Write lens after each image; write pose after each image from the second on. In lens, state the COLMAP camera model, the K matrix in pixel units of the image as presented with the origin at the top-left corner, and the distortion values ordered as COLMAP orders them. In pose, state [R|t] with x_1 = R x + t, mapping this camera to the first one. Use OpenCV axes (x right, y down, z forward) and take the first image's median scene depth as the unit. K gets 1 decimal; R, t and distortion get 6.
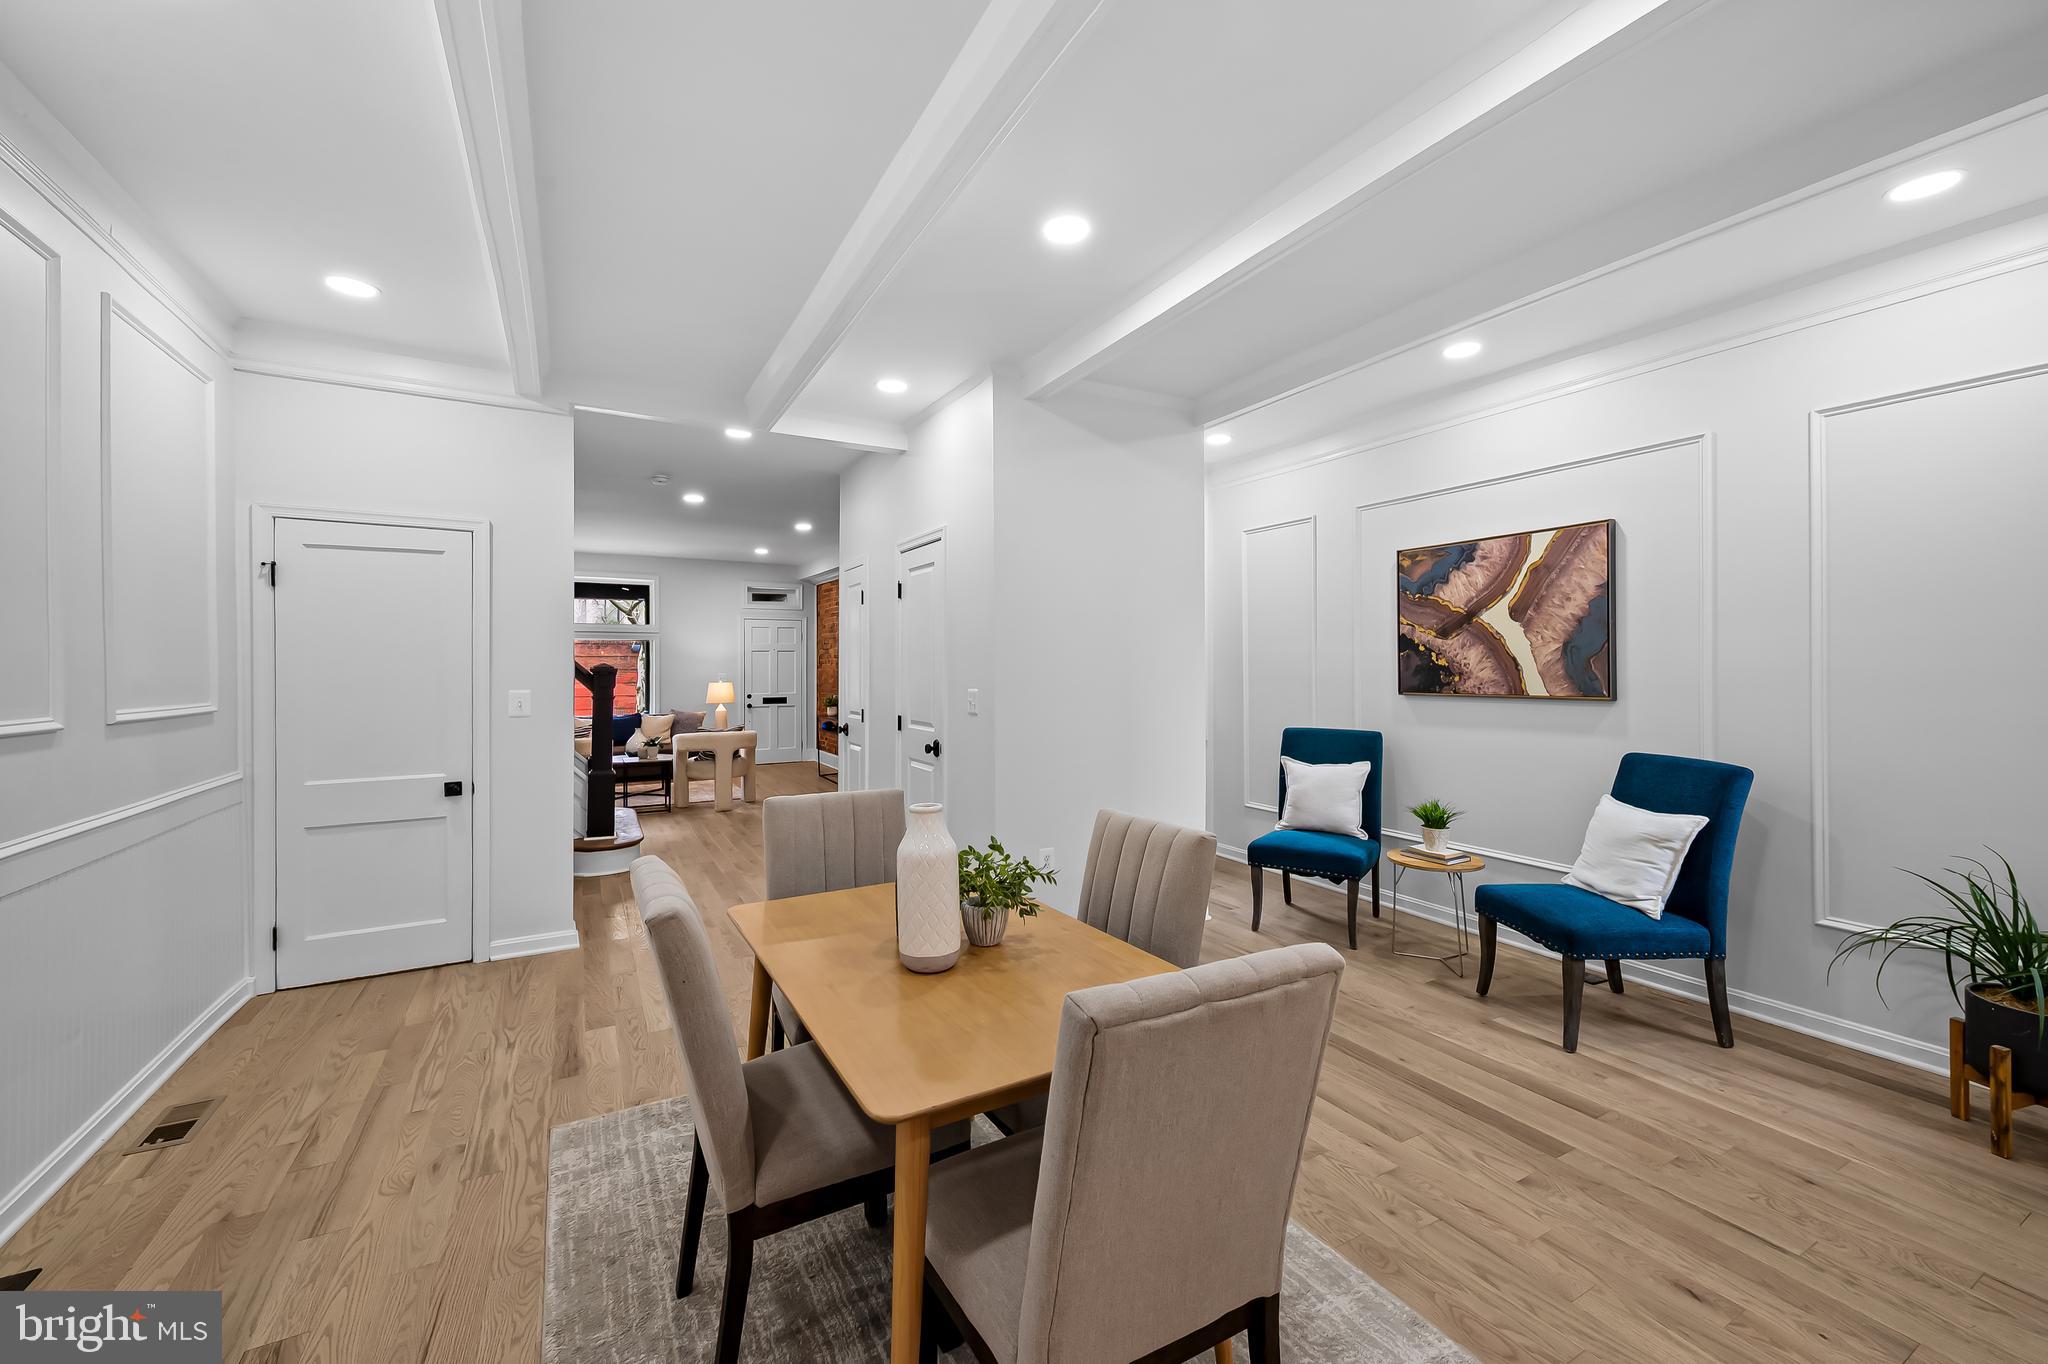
lens RADIAL K [[809.8, 0, 1032.4], [0, 809.8, 667.3], [0, 0, 1]] dist [0.008011, -0.001180]
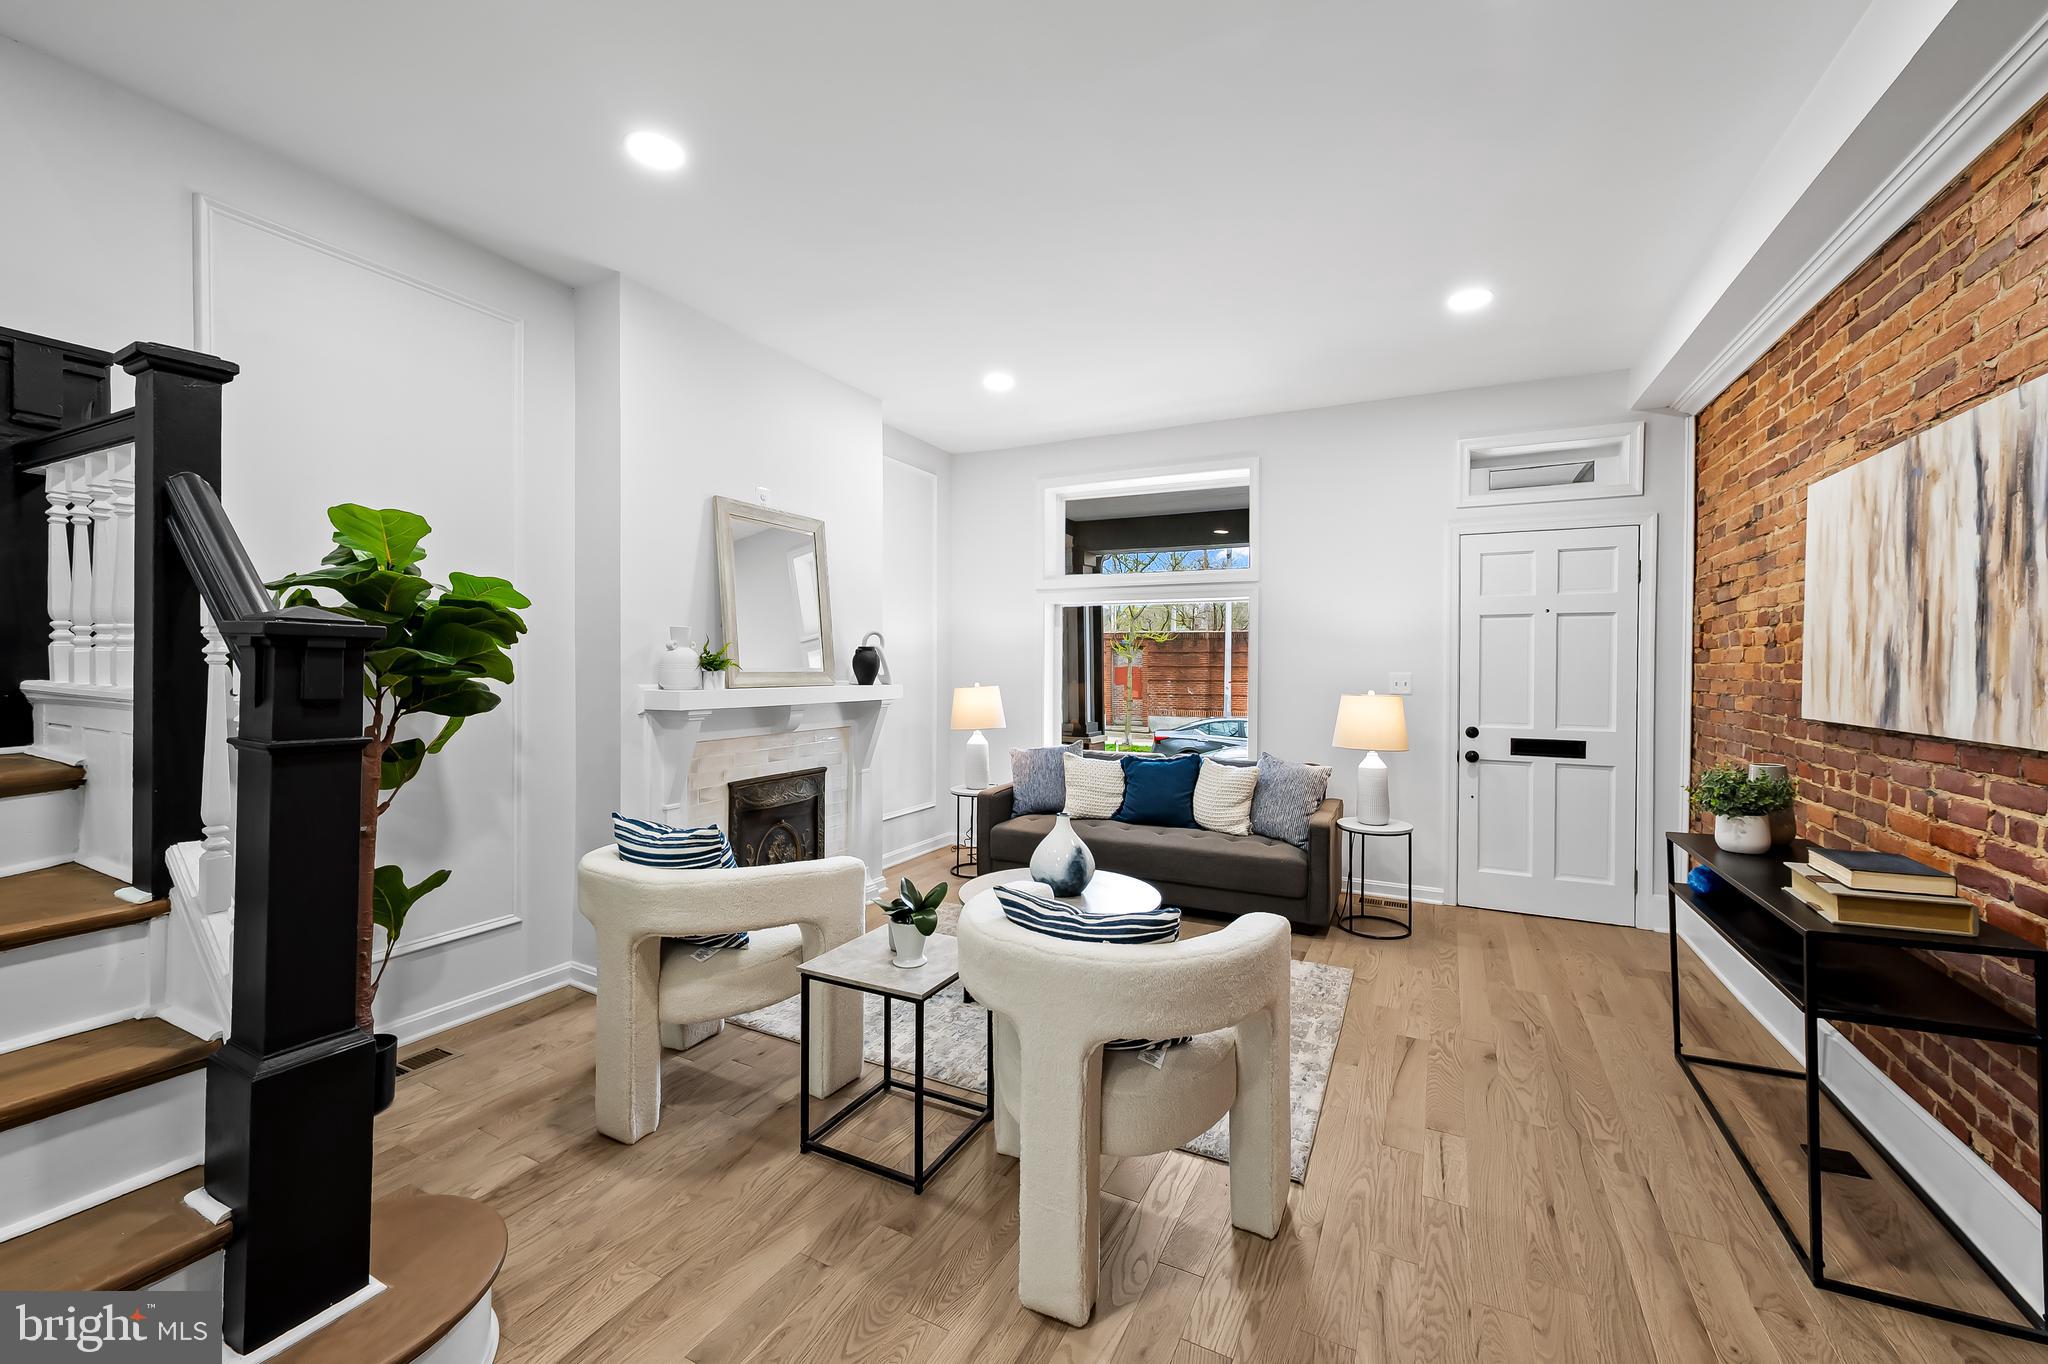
lens RADIAL K [[809.8, 0, 1017.9], [0, 809.8, 667.4], [0, 0, 1]] dist [0.008011, -0.001180]
pose [[0.545352, 0.009740, -0.838151, -0.369381], [-0.009123, 0.999942, 0.005684, 0.011272], [0.838158, 0.004547, 0.545409, 1.584436]]
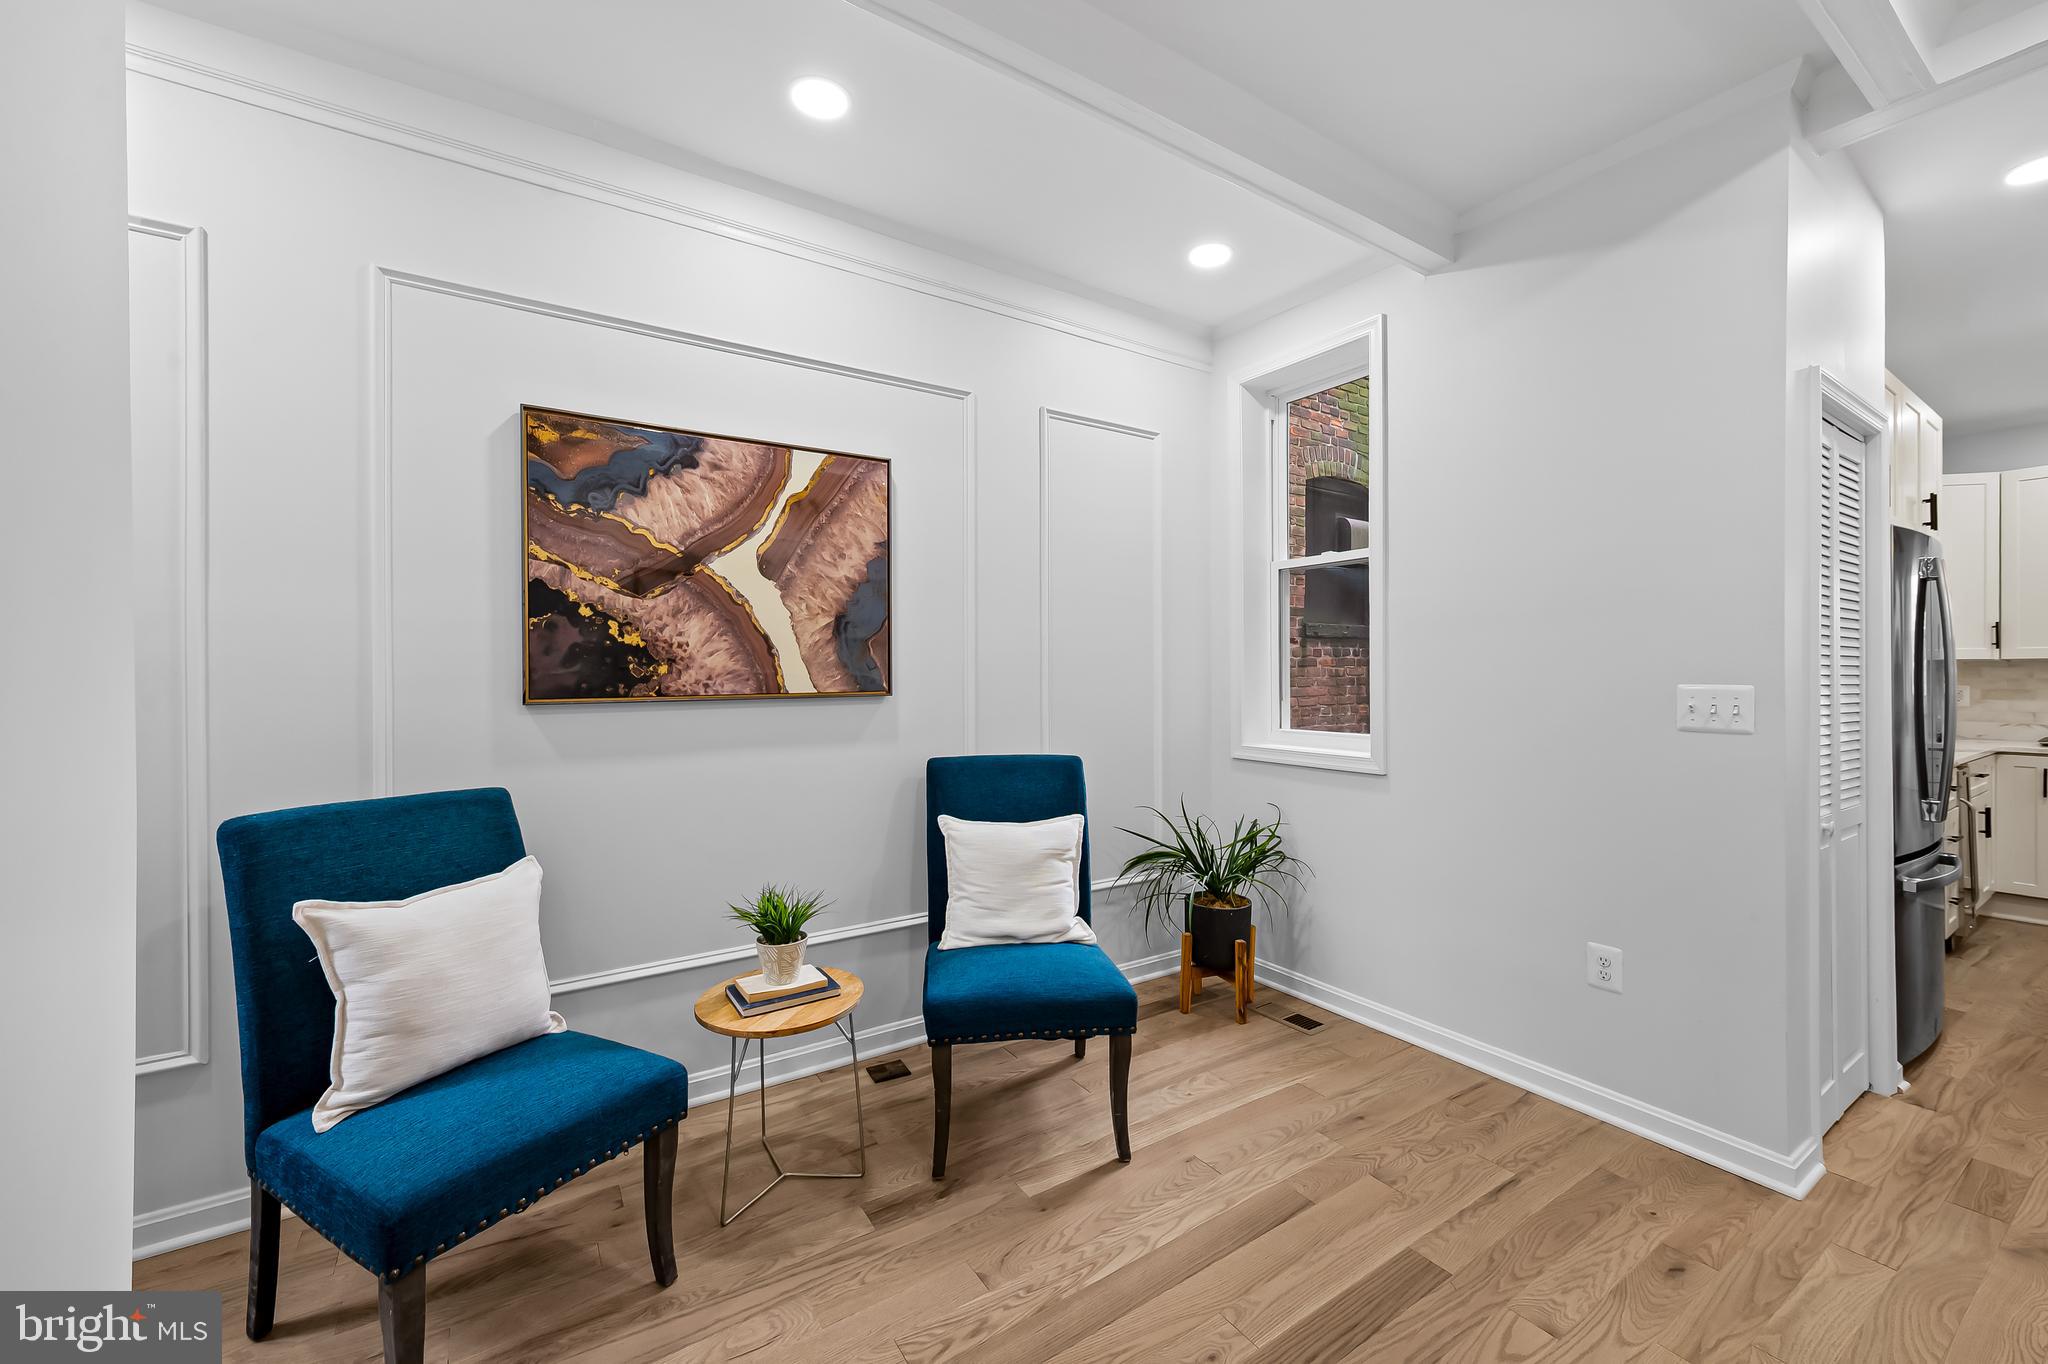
lens RADIAL K [[809.8, 0, 1039.5], [0, 809.8, 670.4], [0, 0, 1]] dist [0.008011, -0.001180]
pose [[-0.068313, 0.002149, 0.997662, -0.054293], [0.004213, 0.999989, -0.001865, 0.016810], [-0.997655, 0.004076, -0.068322, 0.785945]]
